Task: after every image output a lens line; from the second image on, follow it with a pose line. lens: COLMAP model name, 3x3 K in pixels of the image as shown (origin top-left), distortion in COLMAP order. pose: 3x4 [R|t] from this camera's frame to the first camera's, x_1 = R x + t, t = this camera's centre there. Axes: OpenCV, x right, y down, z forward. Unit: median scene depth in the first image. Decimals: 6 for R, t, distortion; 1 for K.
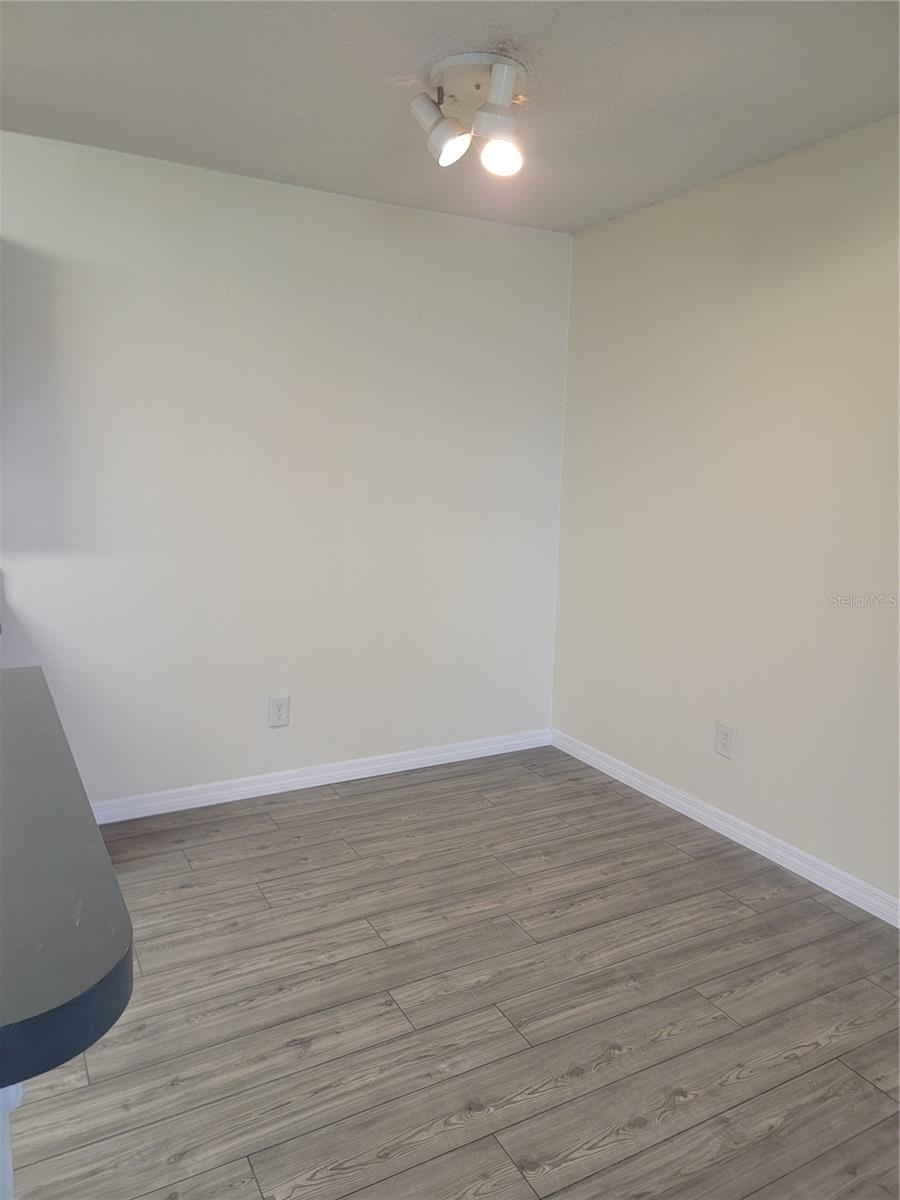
lens RADIAL K [[835.4, 0, 451.9], [0, 835.4, 590.6], [0, 0, 1]] dist [0.084741, -0.063602]
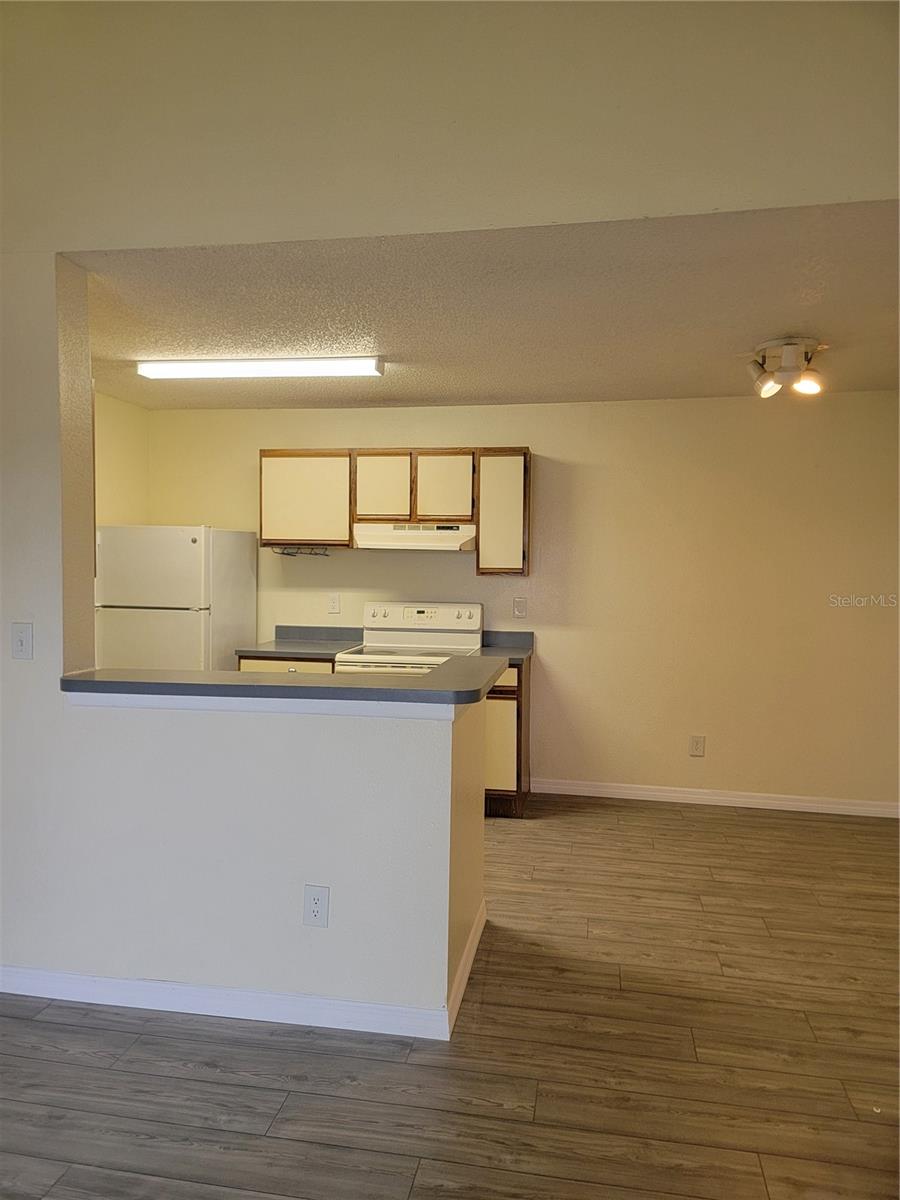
lens RADIAL K [[835.4, 0, 427.1], [0, 835.4, 605.0], [0, 0, 1]] dist [0.084741, -0.063602]
pose [[0.760630, 0.020453, -0.648864, 0.563249], [-0.092200, 0.992775, -0.076787, 0.089529], [0.642606, 0.118231, 0.757020, -0.625981]]
